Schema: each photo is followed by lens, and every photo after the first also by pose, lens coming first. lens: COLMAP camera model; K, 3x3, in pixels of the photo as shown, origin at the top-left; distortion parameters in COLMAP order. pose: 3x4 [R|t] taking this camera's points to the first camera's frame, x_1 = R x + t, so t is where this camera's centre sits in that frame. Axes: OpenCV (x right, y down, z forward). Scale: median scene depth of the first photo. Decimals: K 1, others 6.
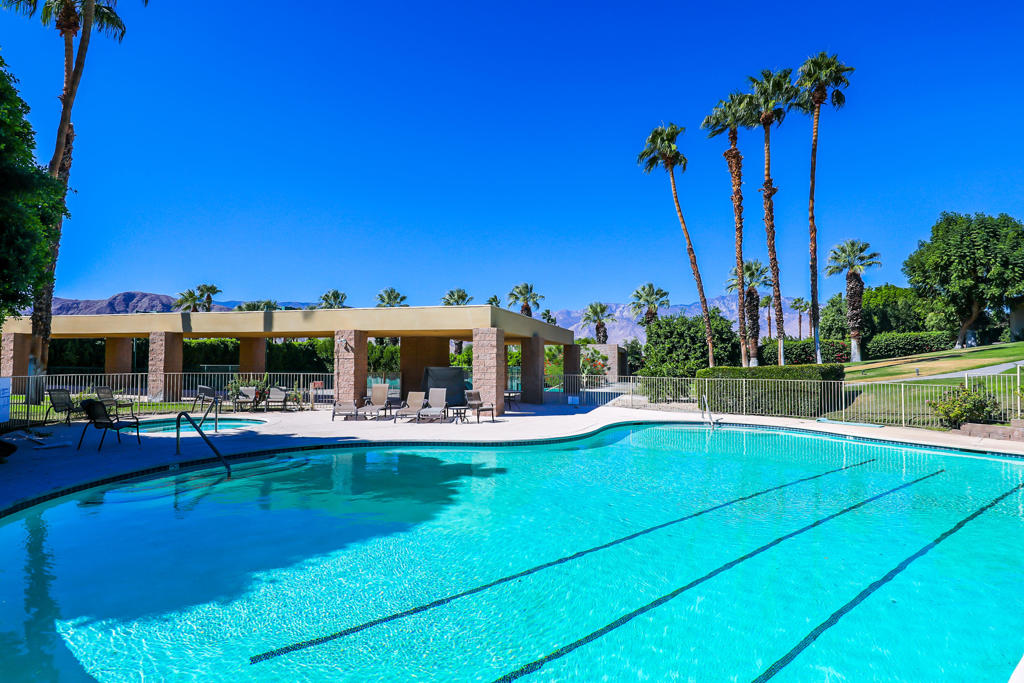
lens RADIAL K [[524.3, 0, 528.3], [0, 524.3, 342.4], [0, 0, 1]] dist [0.008360, -0.003481]
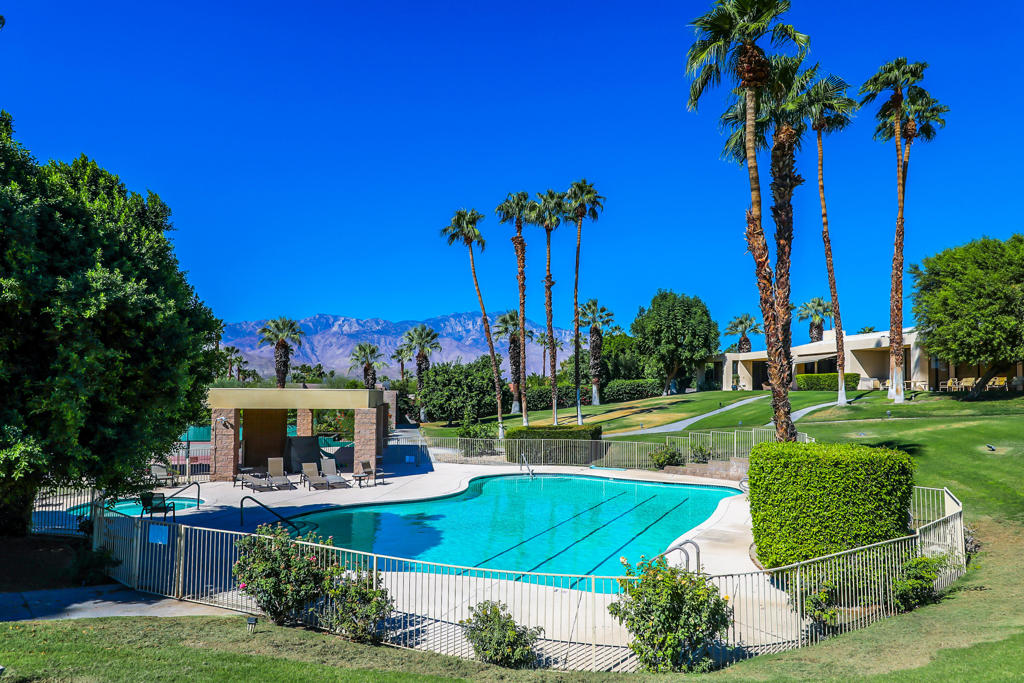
lens RADIAL K [[638.6, 0, 542.3], [0, 638.6, 340.3], [0, 0, 1]] dist [0.028669, -0.000102]
pose [[0.880925, 0.036273, 0.471865, -0.196757], [-0.020430, 0.999044, -0.038657, -0.062419], [-0.472816, 0.024413, 0.880823, -0.246041]]
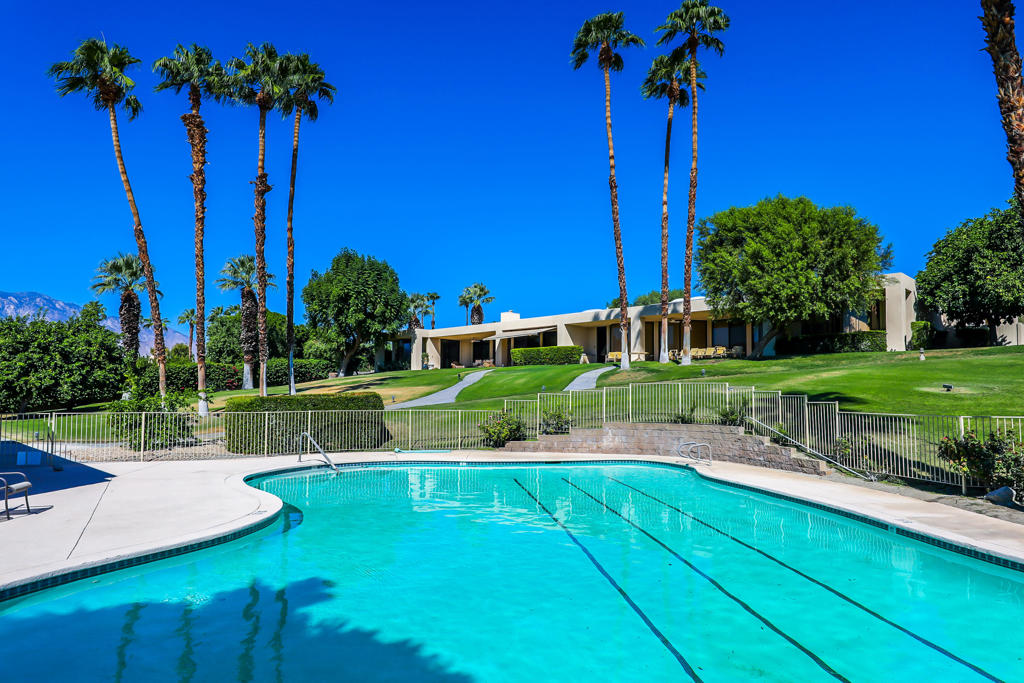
lens RADIAL K [[616.0, 0, 514.9], [0, 616.0, 359.3], [0, 0, 1]] dist [0.017144, -0.003432]
pose [[0.455870, 0.043215, 0.888996, -0.158294], [-0.035438, 0.998910, -0.030385, 0.002784], [-0.889340, -0.017653, 0.456905, 0.126895]]
